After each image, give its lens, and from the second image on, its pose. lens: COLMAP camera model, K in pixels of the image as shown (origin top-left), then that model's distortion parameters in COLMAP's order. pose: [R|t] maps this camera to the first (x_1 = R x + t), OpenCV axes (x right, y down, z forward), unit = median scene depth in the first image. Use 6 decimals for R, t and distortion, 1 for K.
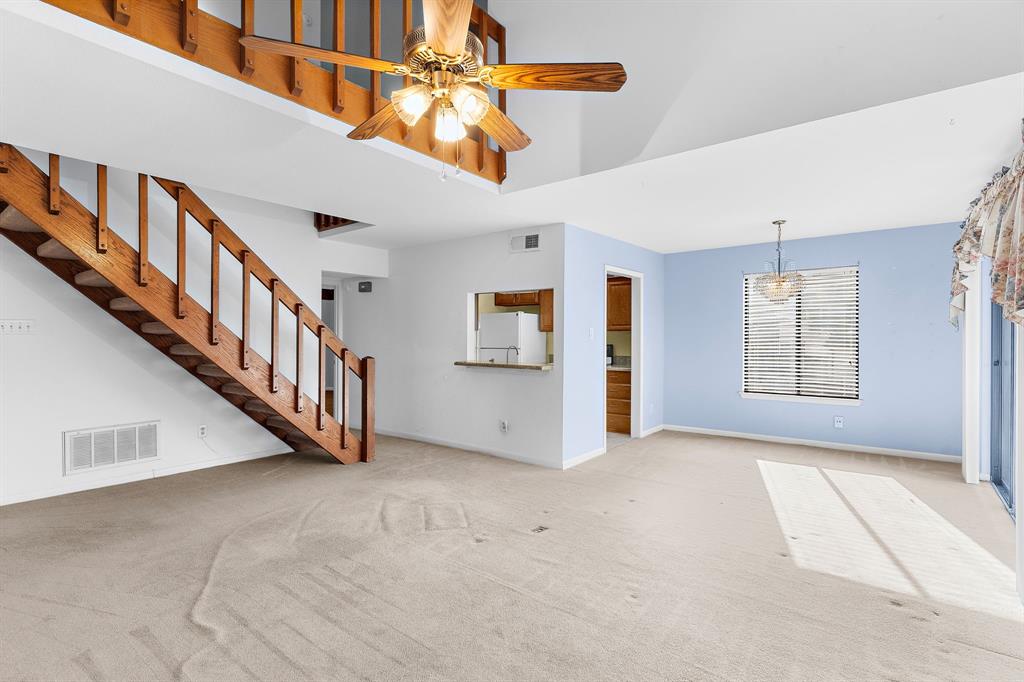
lens RADIAL K [[488.8, 0, 513.4], [0, 488.8, 345.8], [0, 0, 1]] dist [-0.001016, -0.000288]
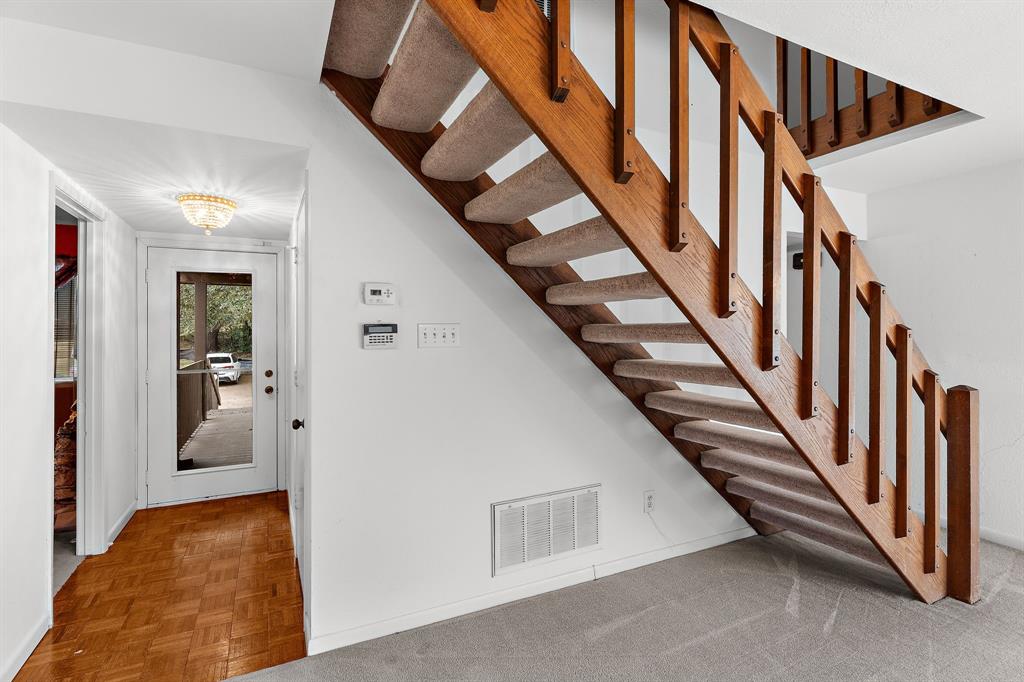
lens RADIAL K [[492.6, 0, 512.6], [0, 492.6, 335.2], [0, 0, 1]] dist [0.002276, 0.000283]
pose [[0.904951, -0.008811, -0.425426, -0.568614], [0.003306, 0.999901, -0.013678, -0.025420], [0.425504, 0.010971, 0.904890, 0.401484]]
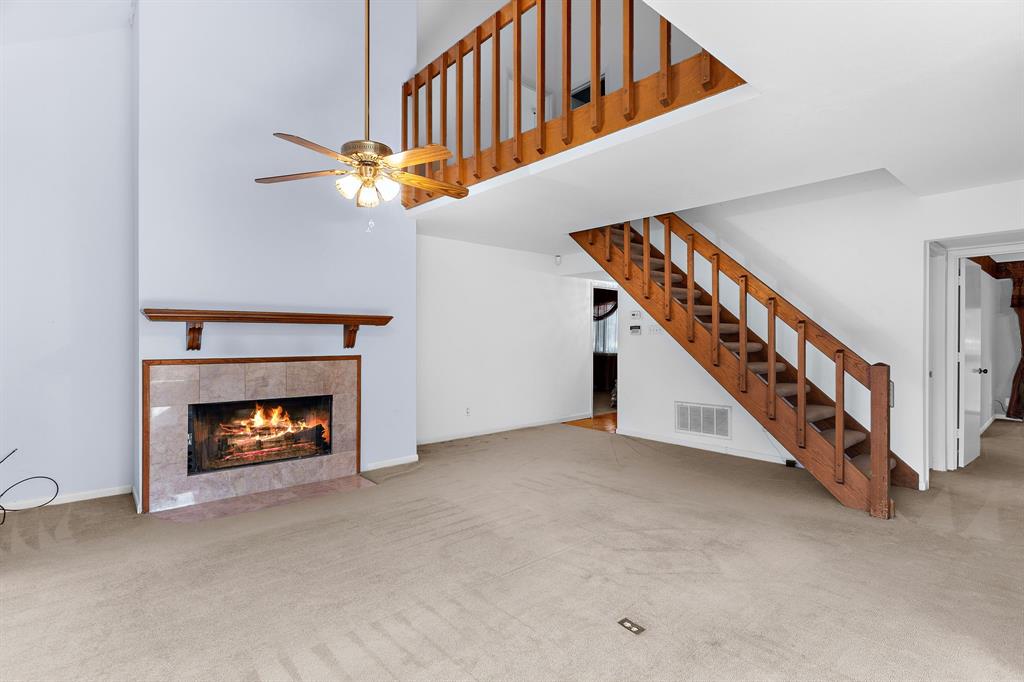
lens RADIAL K [[492.6, 0, 512.6], [0, 492.6, 335.2], [0, 0, 1]] dist [0.002276, 0.000283]
pose [[-0.181153, -0.007430, -0.983427, 0.543948], [-0.016640, 0.999851, -0.004489, -0.005289], [0.983314, 0.015551, -0.181250, 0.707360]]
